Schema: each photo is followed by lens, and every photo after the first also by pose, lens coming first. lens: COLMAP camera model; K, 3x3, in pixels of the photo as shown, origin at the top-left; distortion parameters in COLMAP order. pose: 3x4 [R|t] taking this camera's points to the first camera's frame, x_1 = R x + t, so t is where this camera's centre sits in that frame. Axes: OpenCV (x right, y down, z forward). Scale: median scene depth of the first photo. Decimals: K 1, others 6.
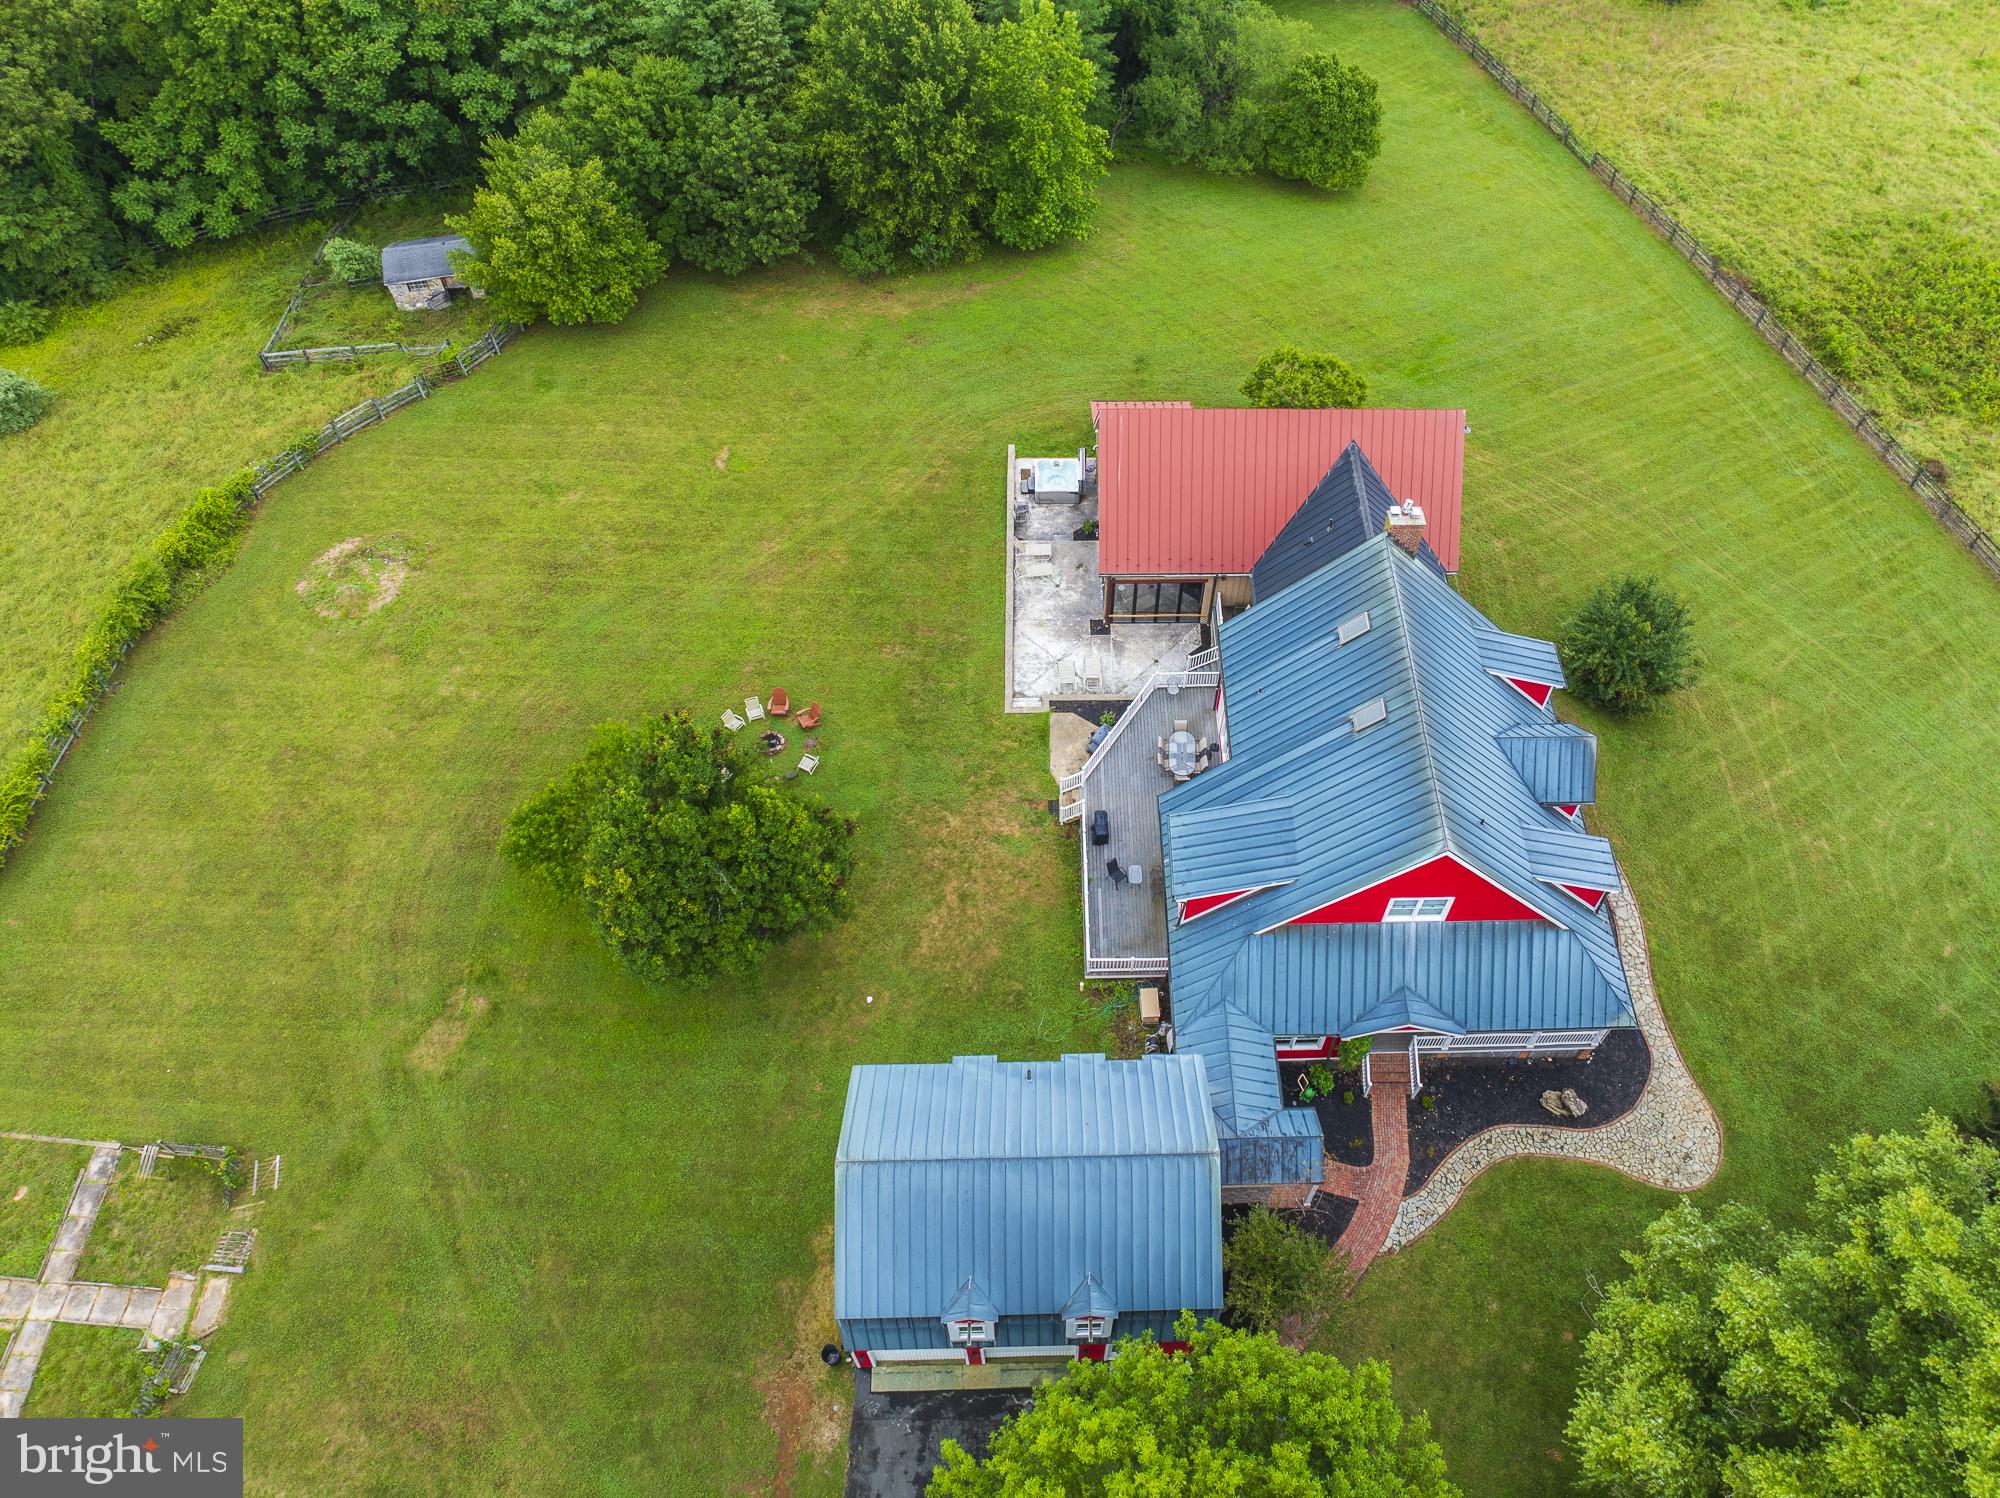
lens RADIAL K [[1399.5, 0, 1028.6], [0, 1399.5, 748.7], [0, 0, 1]] dist [-0.045515, 0.021303]
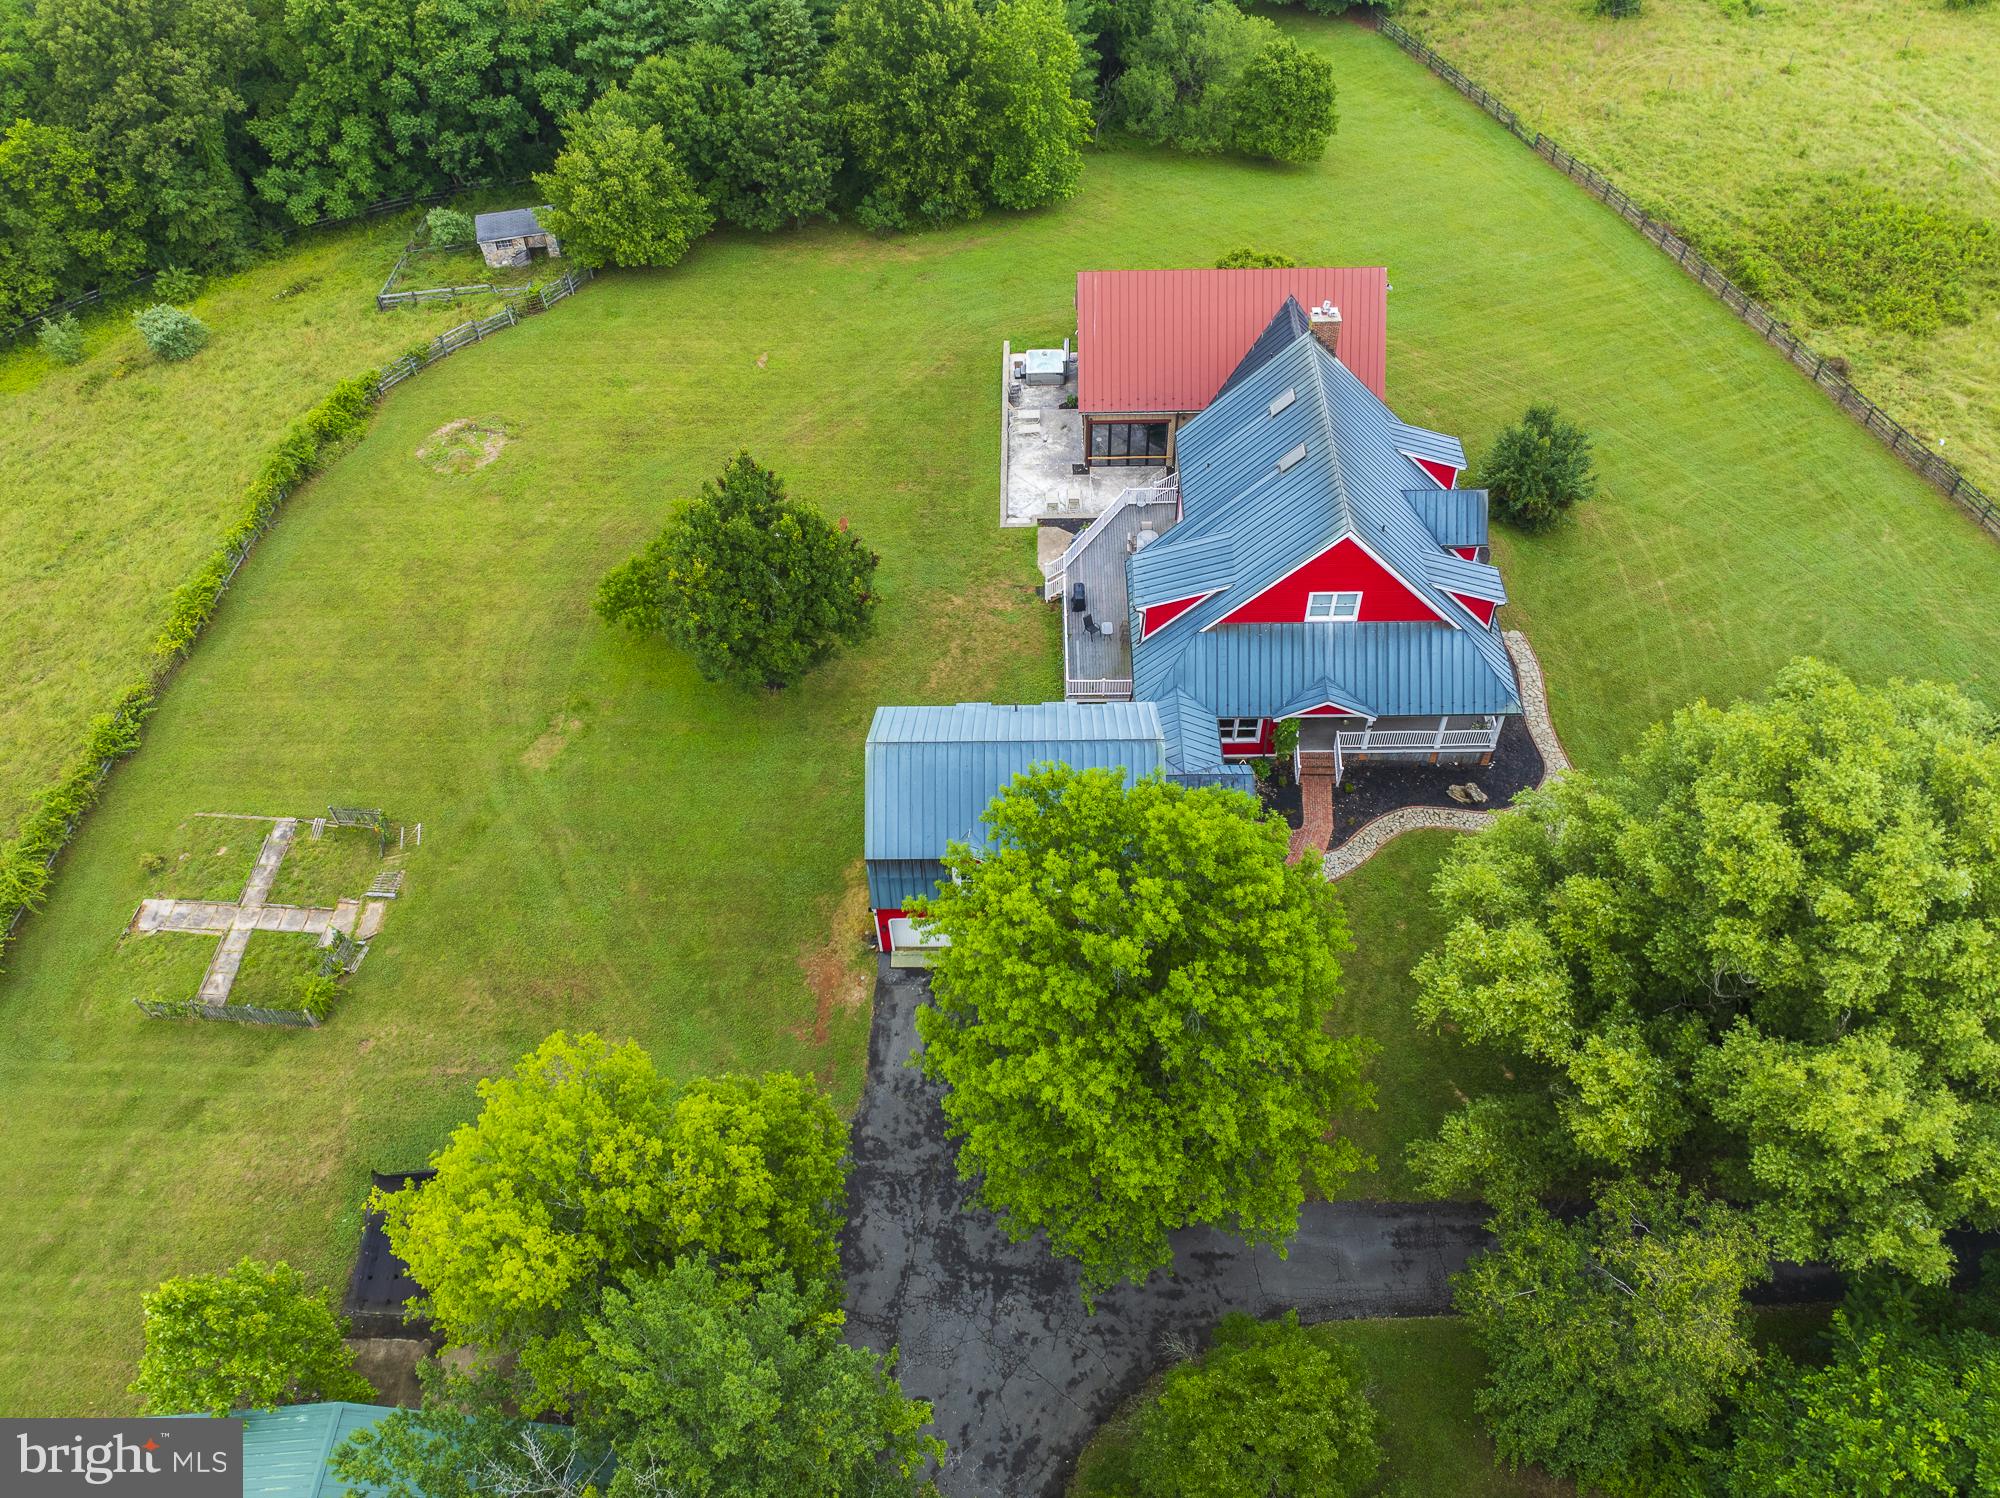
lens RADIAL K [[1411.9, 0, 941.1], [0, 1411.9, 820.0], [0, 0, 1]] dist [-0.029641, 0.000307]
pose [[0.997824, -0.002246, -0.065901, 0.010894], [-0.000674, 0.999020, -0.044247, 0.260565], [0.065936, 0.044196, 0.996845, -0.184329]]
